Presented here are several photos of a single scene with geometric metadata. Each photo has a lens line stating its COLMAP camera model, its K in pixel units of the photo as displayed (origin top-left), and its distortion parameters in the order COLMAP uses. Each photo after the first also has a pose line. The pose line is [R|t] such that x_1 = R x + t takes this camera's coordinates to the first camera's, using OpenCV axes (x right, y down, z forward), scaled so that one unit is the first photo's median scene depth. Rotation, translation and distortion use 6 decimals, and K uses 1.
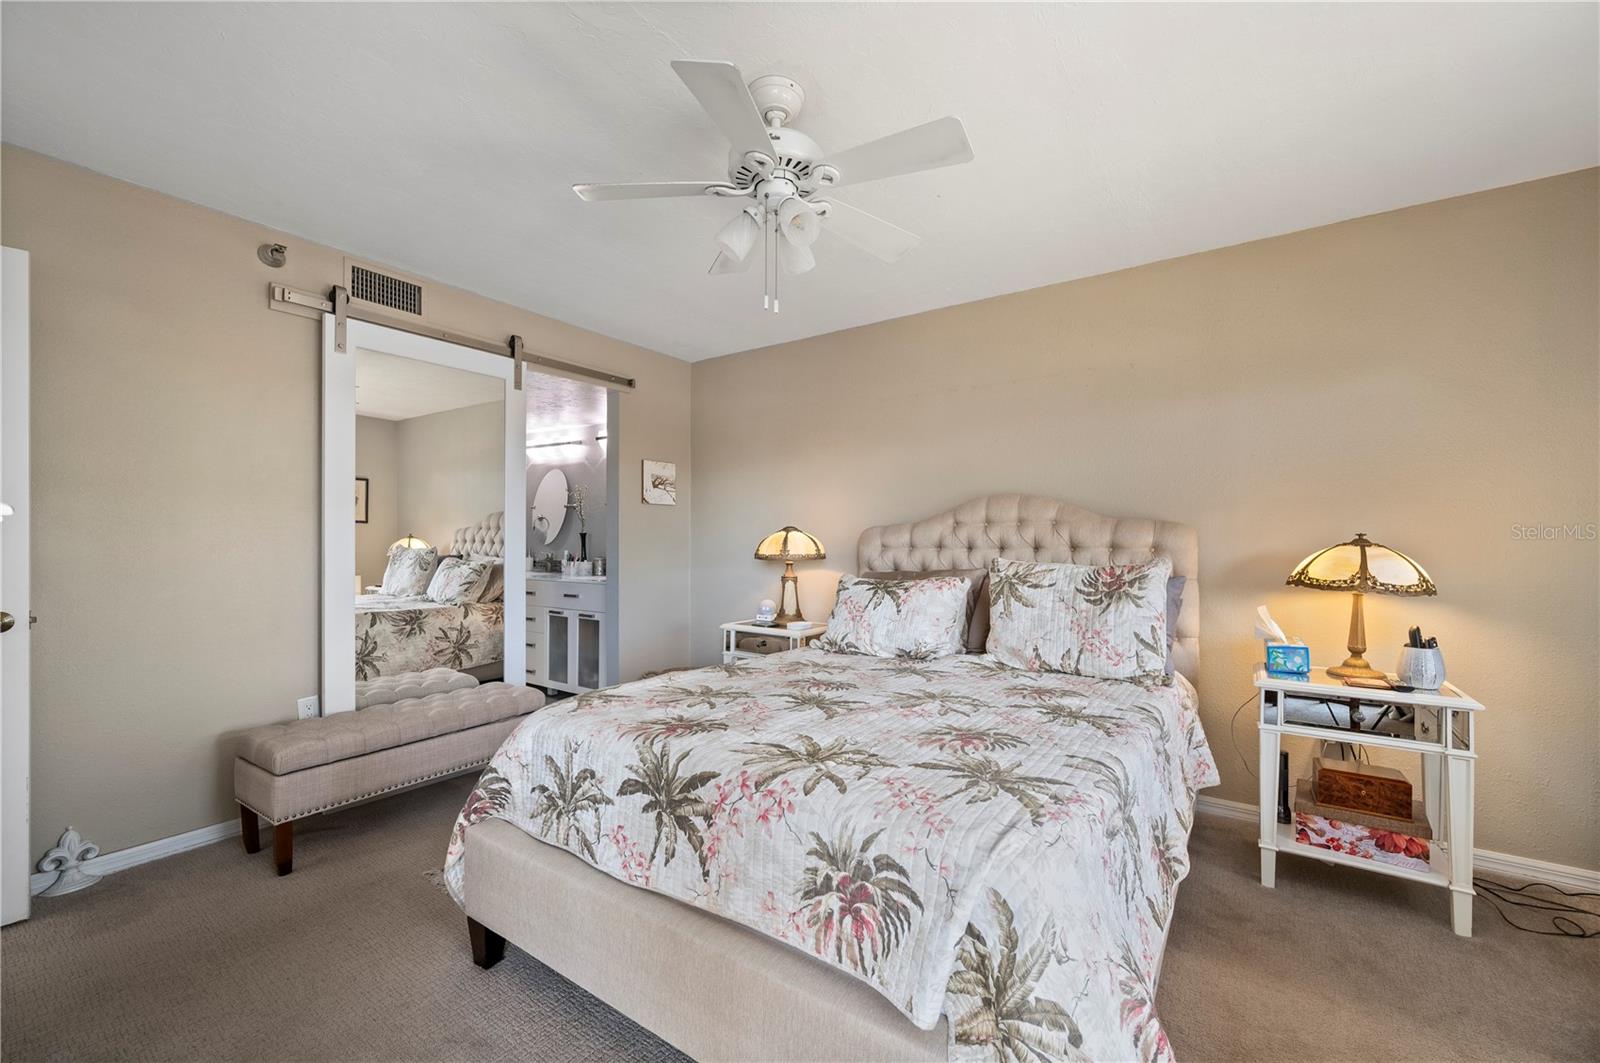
lens RADIAL K [[635.3, 0, 798.6], [0, 635.3, 539.0], [0, 0, 1]] dist [-0.000988, -0.000168]
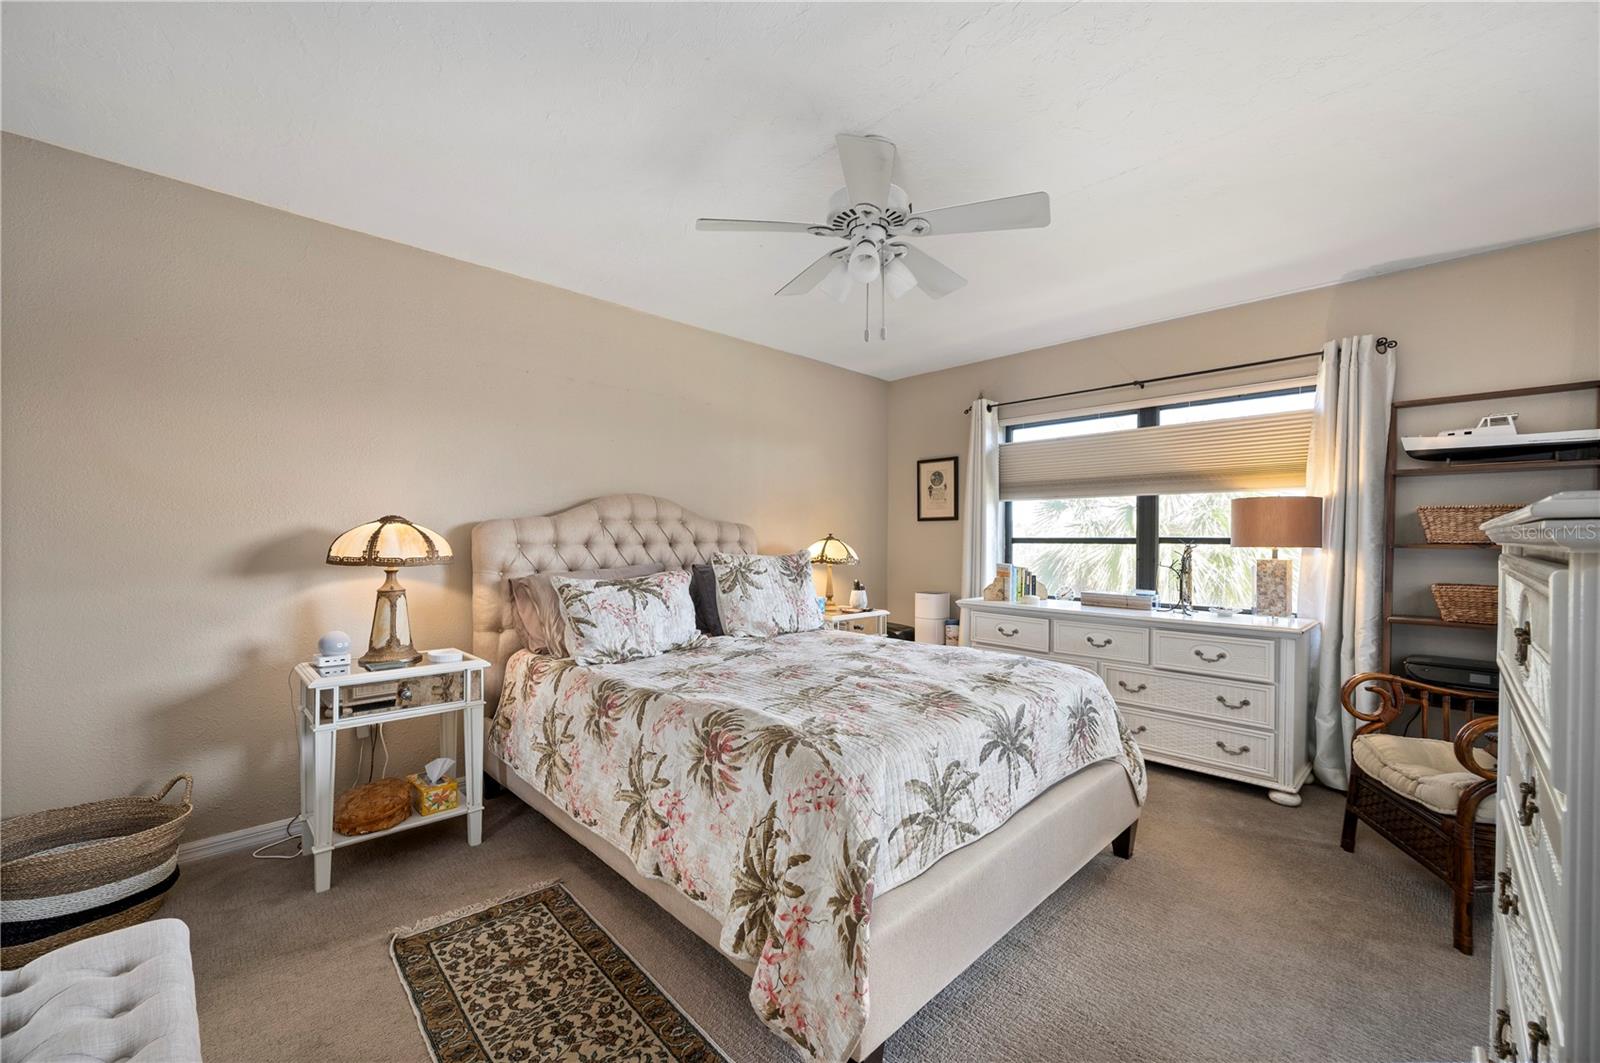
lens RADIAL K [[635.3, 0, 798.6], [0, 635.3, 539.0], [0, 0, 1]] dist [-0.000988, -0.000168]
pose [[0.195842, -0.004938, 0.980623, -0.878591], [-0.008419, 0.999942, 0.006716, -0.004472], [-0.980599, -0.009571, 0.195789, 0.659972]]
